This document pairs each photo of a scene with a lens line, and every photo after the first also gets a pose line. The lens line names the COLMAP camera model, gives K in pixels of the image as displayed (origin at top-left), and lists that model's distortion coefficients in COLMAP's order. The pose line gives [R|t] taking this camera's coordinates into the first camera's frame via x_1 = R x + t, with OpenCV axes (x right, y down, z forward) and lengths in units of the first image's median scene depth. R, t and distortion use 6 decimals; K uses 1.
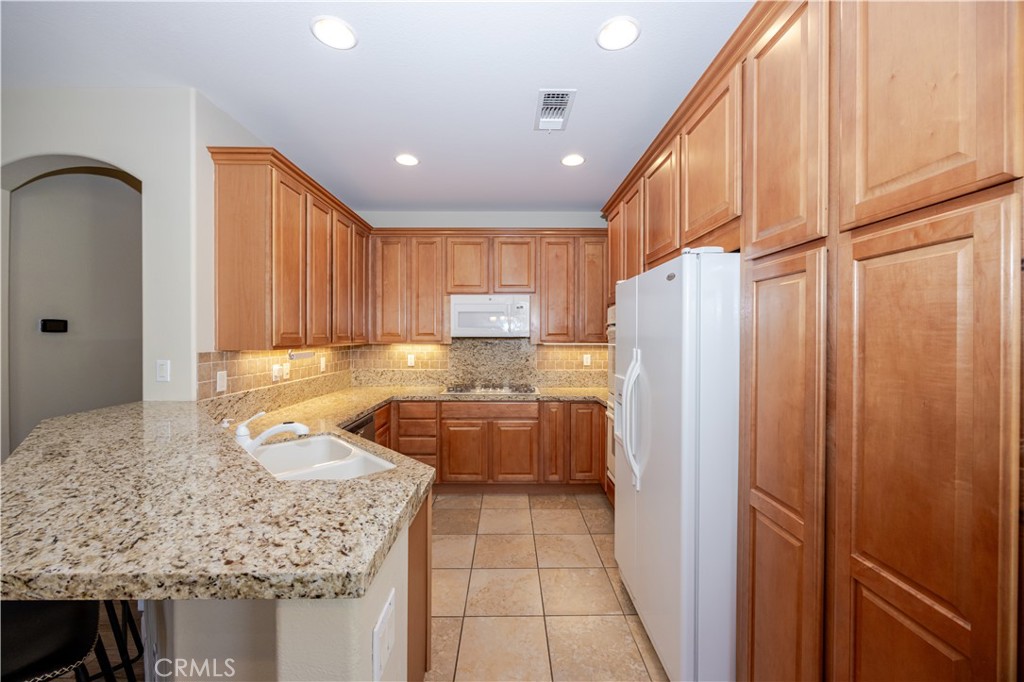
lens RADIAL K [[388.3, 0, 511.3], [0, 388.3, 336.8], [0, 0, 1]] dist [-0.001732, 0.000104]
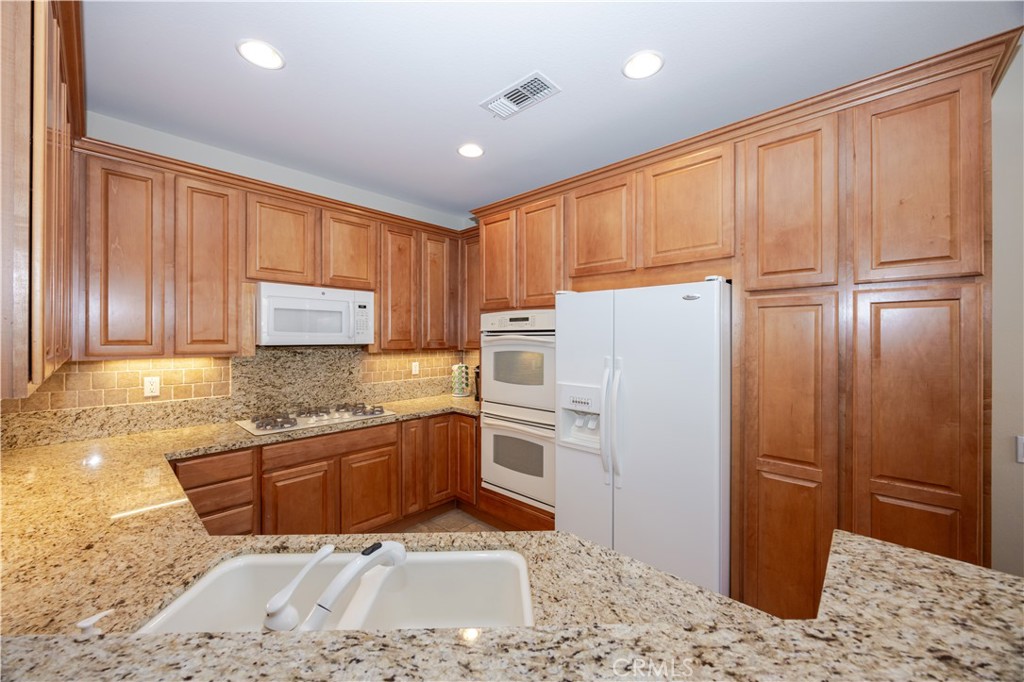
lens RADIAL K [[386.8, 0, 512.8], [0, 386.8, 337.4], [0, 0, 1]] dist [-0.005248, -0.000003]
pose [[0.686954, -0.000237, 0.726701, -0.358024], [0.001646, 0.999998, -0.001230, -0.012696], [-0.726699, 0.002041, 0.686953, 0.253759]]
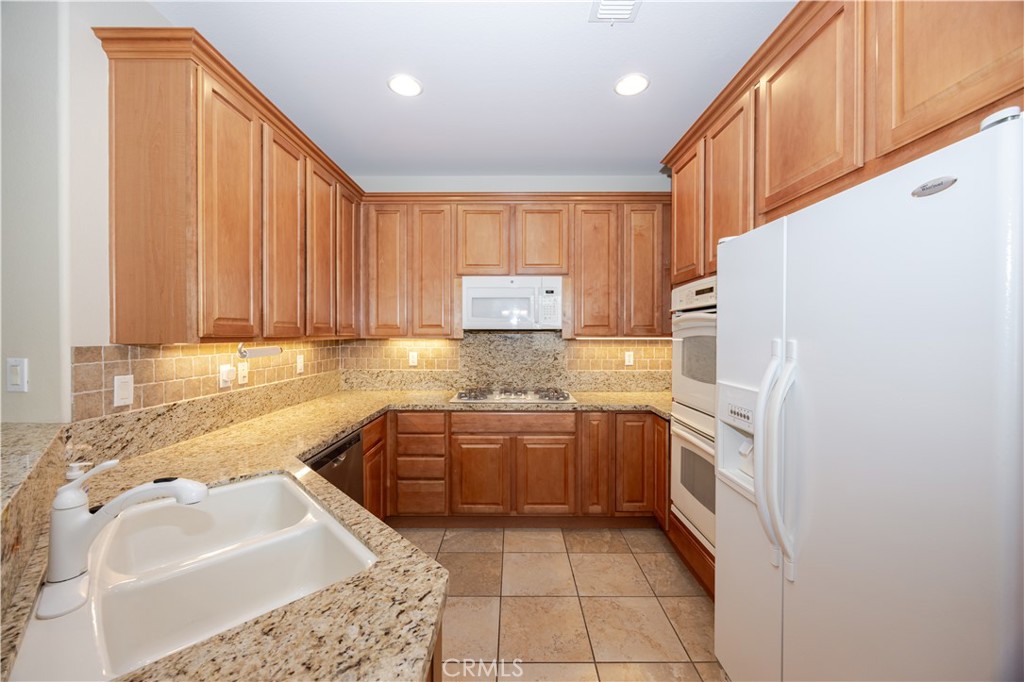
lens RADIAL K [[386.8, 0, 512.8], [0, 386.8, 337.4], [0, 0, 1]] dist [-0.005248, -0.000003]
pose [[0.999951, -0.000461, -0.009882, -0.047693], [0.000517, 0.999984, 0.005653, 0.013286], [0.009879, -0.005658, 0.999935, 0.222743]]
